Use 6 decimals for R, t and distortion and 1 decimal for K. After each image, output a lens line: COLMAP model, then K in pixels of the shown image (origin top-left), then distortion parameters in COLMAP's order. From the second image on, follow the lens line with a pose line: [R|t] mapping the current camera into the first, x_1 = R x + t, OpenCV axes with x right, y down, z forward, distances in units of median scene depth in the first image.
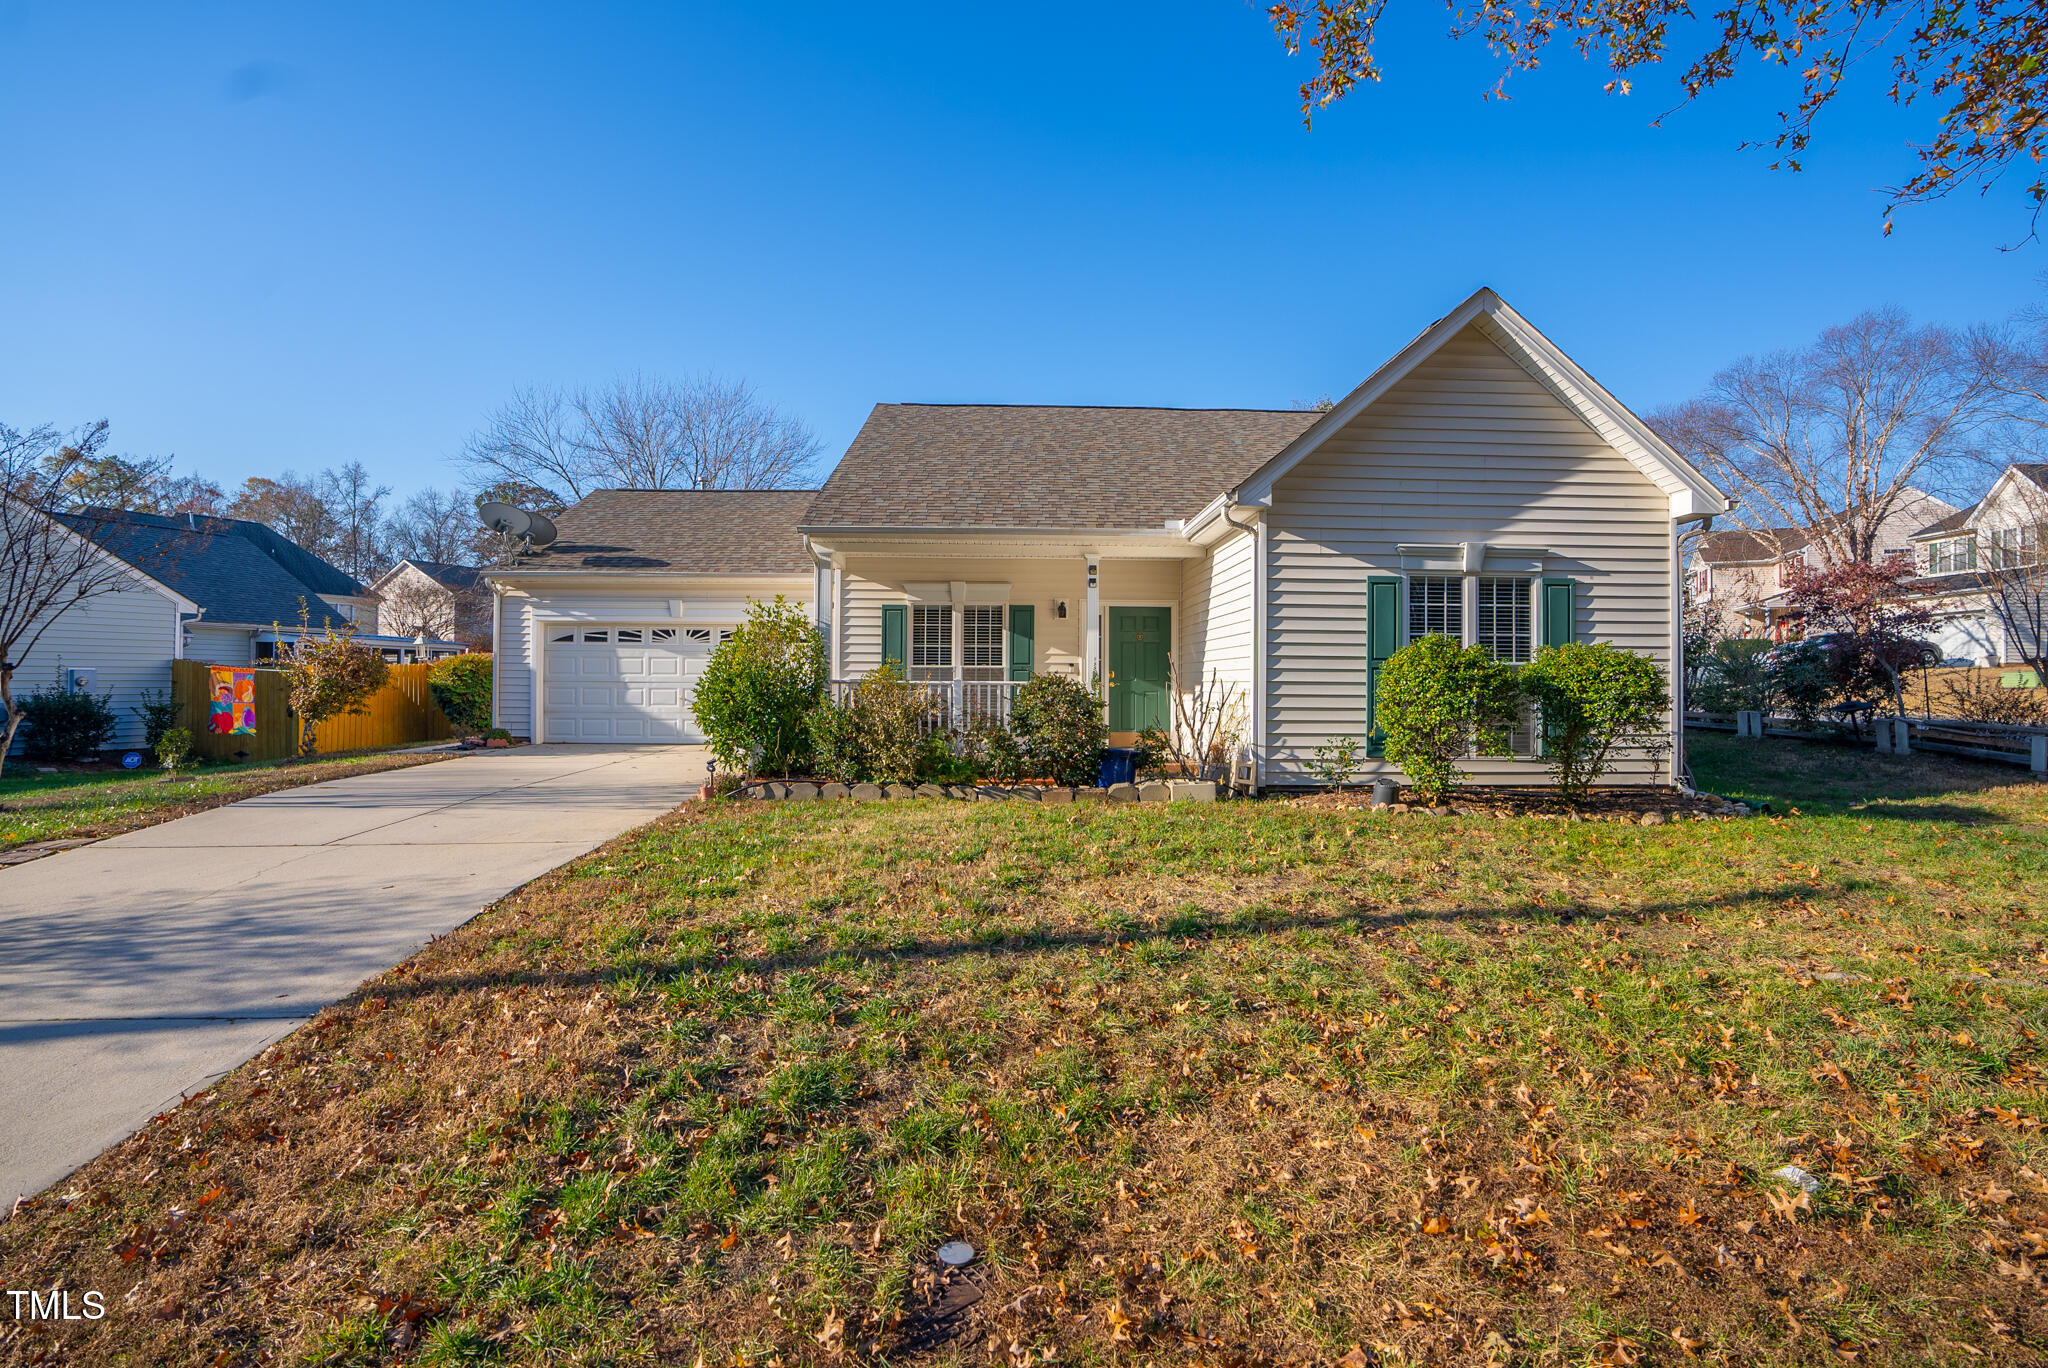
lens RADIAL K [[946.2, 0, 1026.9], [0, 946.2, 674.0], [0, 0, 1]] dist [-0.065711, 0.023377]
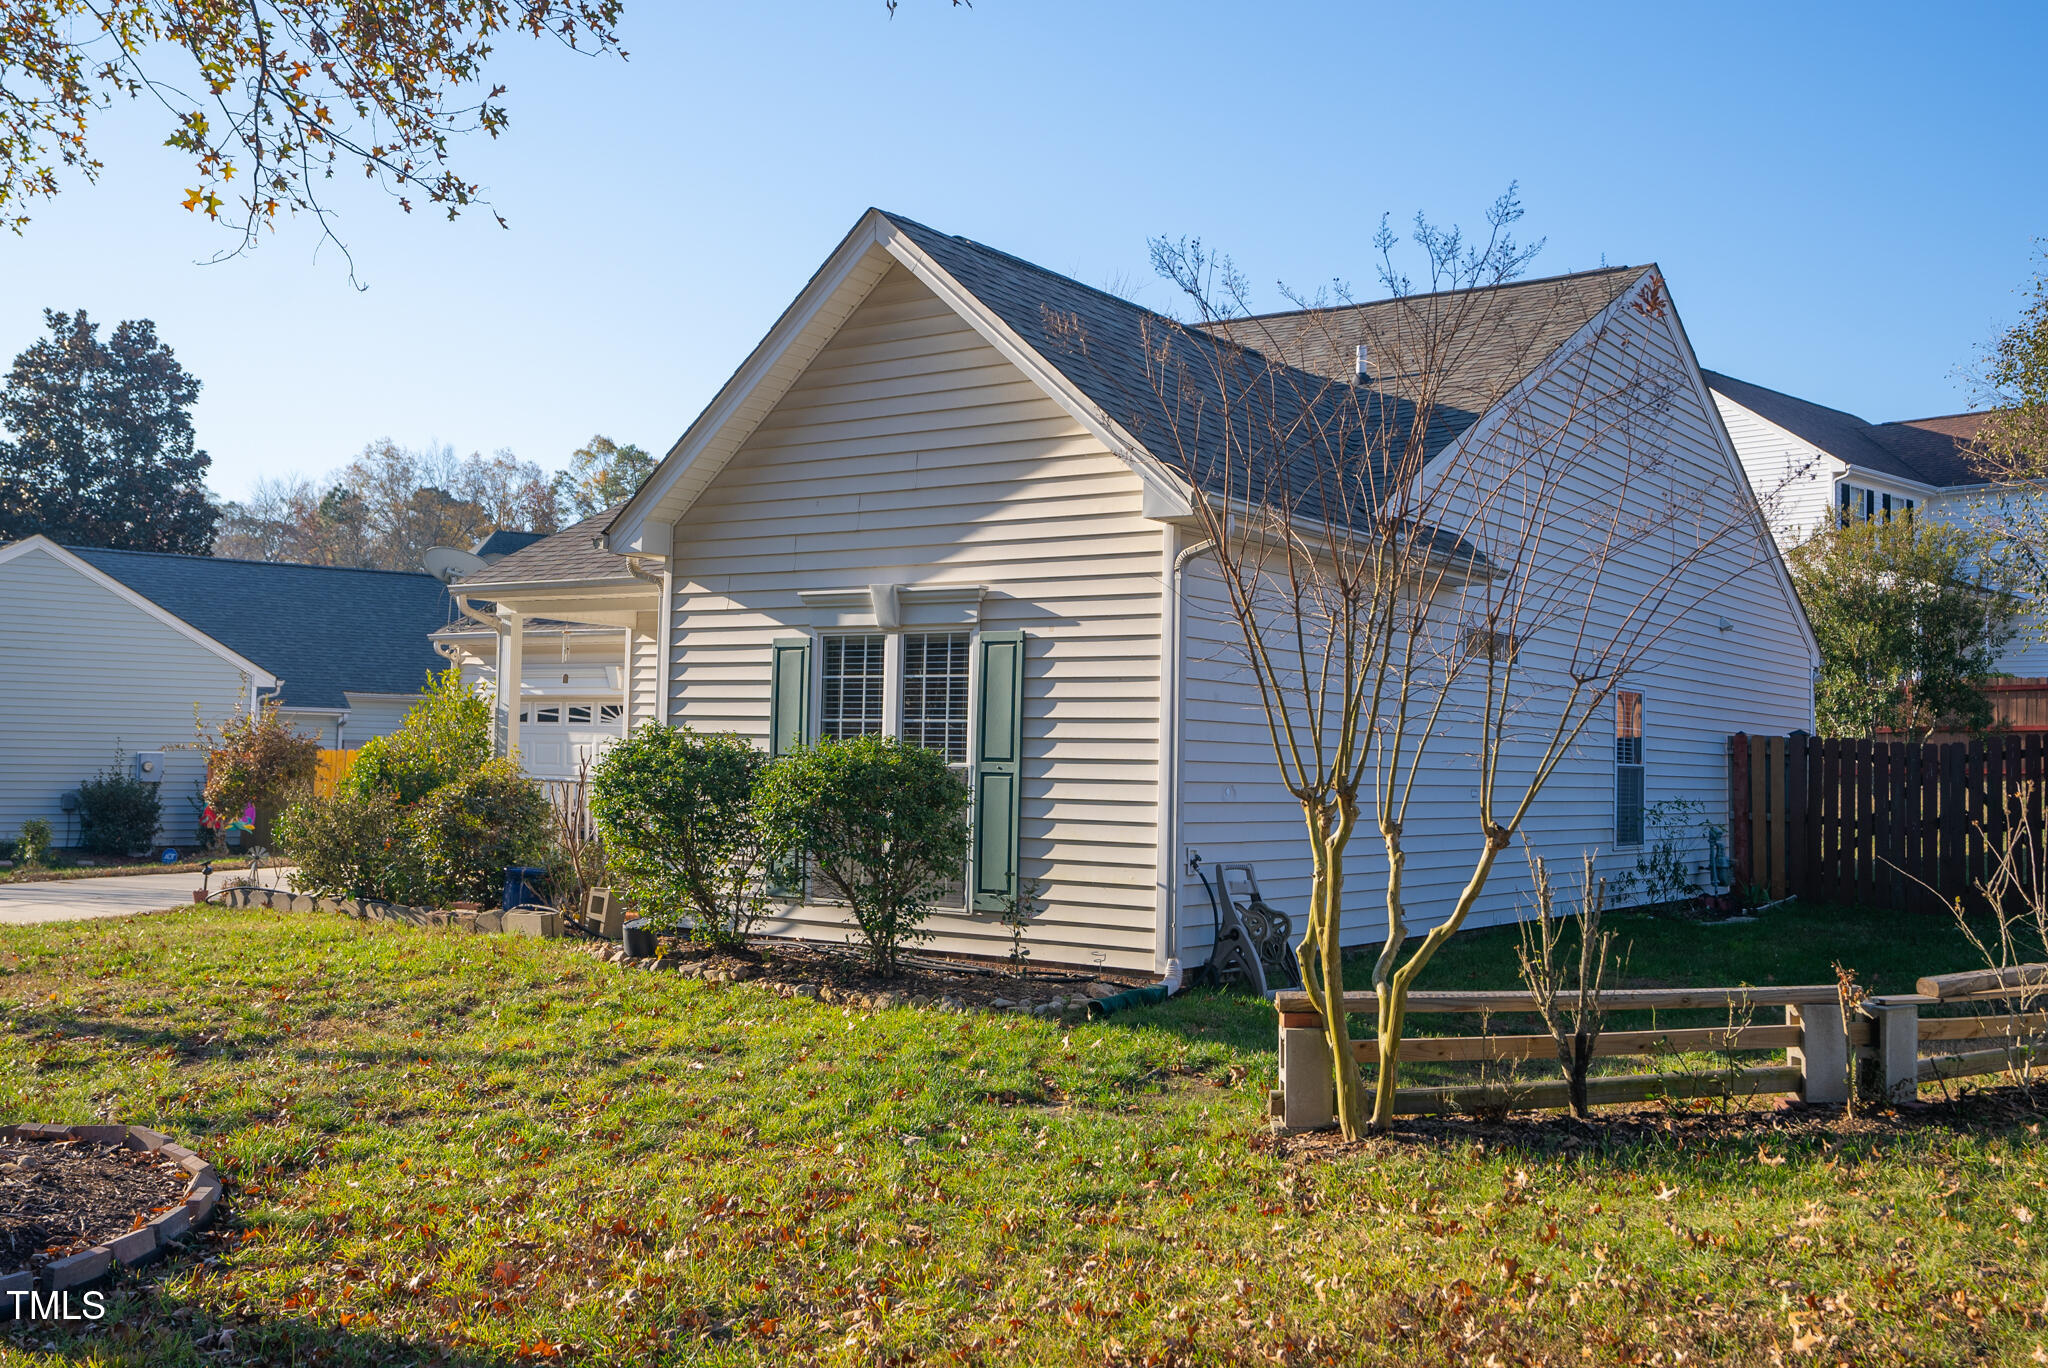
lens RADIAL K [[1930.0, 0, 1019.3], [0, 1930.0, 688.0], [0, 0, 1]] dist [0.012548, 0.000000]
pose [[0.804771, -0.012225, -0.593459, 0.945128], [-0.012049, 0.999245, -0.036923, -0.010949], [0.593463, 0.036865, 0.804017, -0.040528]]
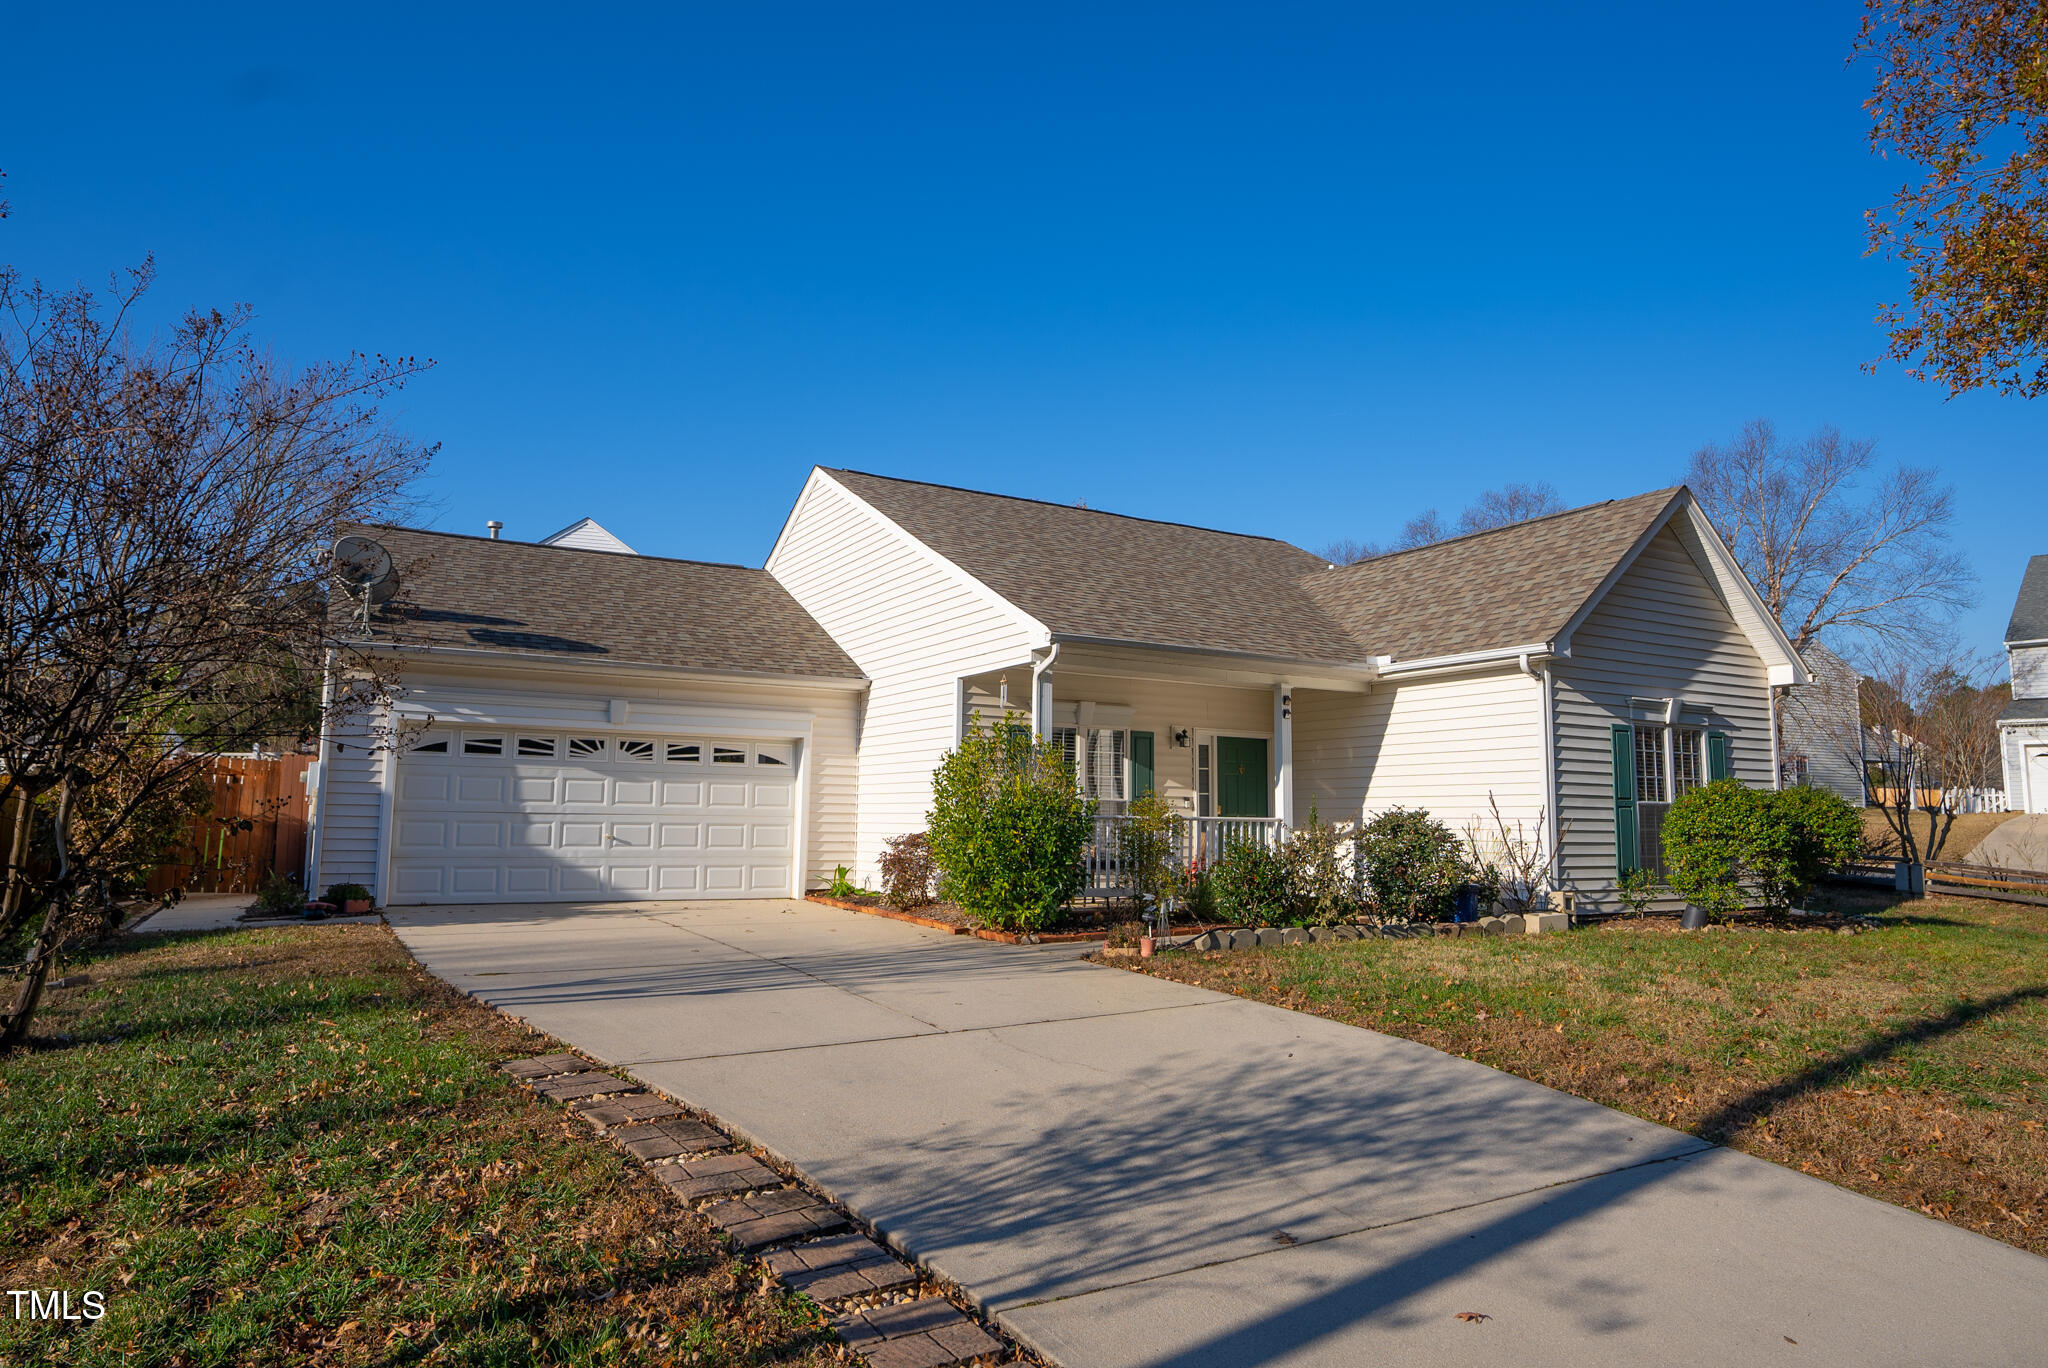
lens RADIAL K [[1229.8, 0, 1019.9], [0, 1229.8, 675.5], [0, 0, 1]] dist [-0.022574, 0.003663]
pose [[0.883112, 0.061243, 0.465147, -0.651664], [-0.010107, 0.993697, -0.111644, 0.005932], [-0.469053, 0.093893, 0.878165, 0.027300]]
